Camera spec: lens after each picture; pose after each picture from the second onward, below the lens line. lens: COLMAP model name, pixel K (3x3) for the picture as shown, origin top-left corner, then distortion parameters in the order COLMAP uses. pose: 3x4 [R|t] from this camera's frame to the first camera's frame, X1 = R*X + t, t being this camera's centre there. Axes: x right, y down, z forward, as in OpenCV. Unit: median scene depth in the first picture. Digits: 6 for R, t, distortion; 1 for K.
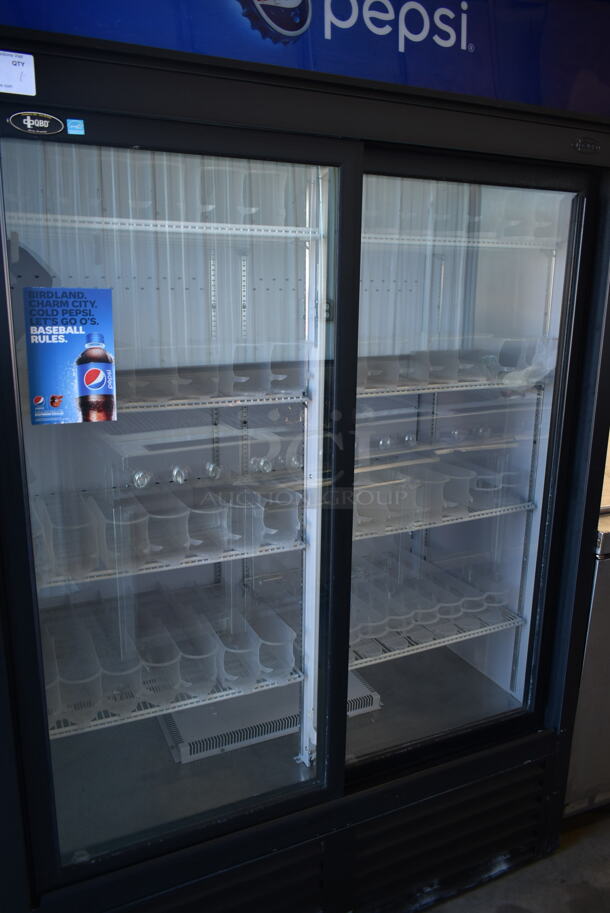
lens RADIAL K [[702.9, 0, 303.3], [0, 702.9, 448.4], [0, 0, 1]] dist [-0.023143, 0.007185]
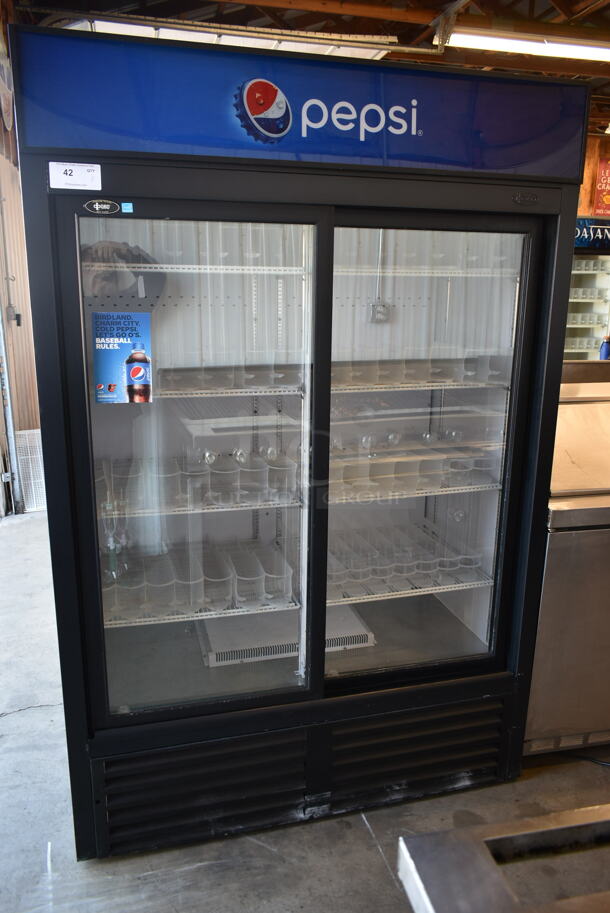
lens RADIAL K [[702.9, 0, 303.5], [0, 702.9, 448.2], [0, 0, 1]] dist [-0.023143, 0.007185]
pose [[0.985856, 0.041176, -0.162460, 0.221918], [-0.040531, 0.999152, 0.007285, 0.025137], [0.162622, -0.000598, 0.986688, -0.305218]]
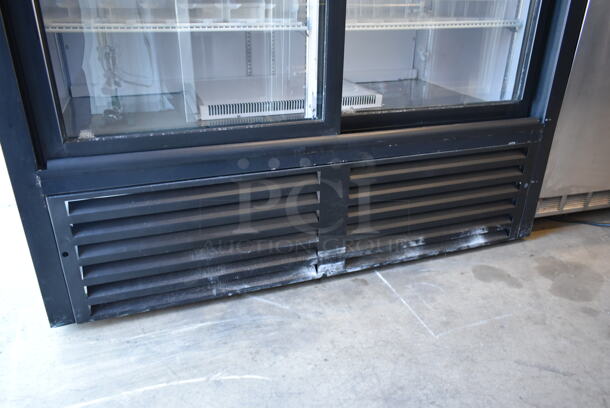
lens RADIAL K [[469.6, 0, 305.6], [0, 469.6, 202.0], [0, 0, 1]] dist [-0.023143, 0.007185]
pose [[0.995693, 0.037698, -0.084705, 0.073157], [-0.020281, 0.980040, 0.197765, 0.476813], [0.090470, -0.195195, 0.976583, 0.272470]]
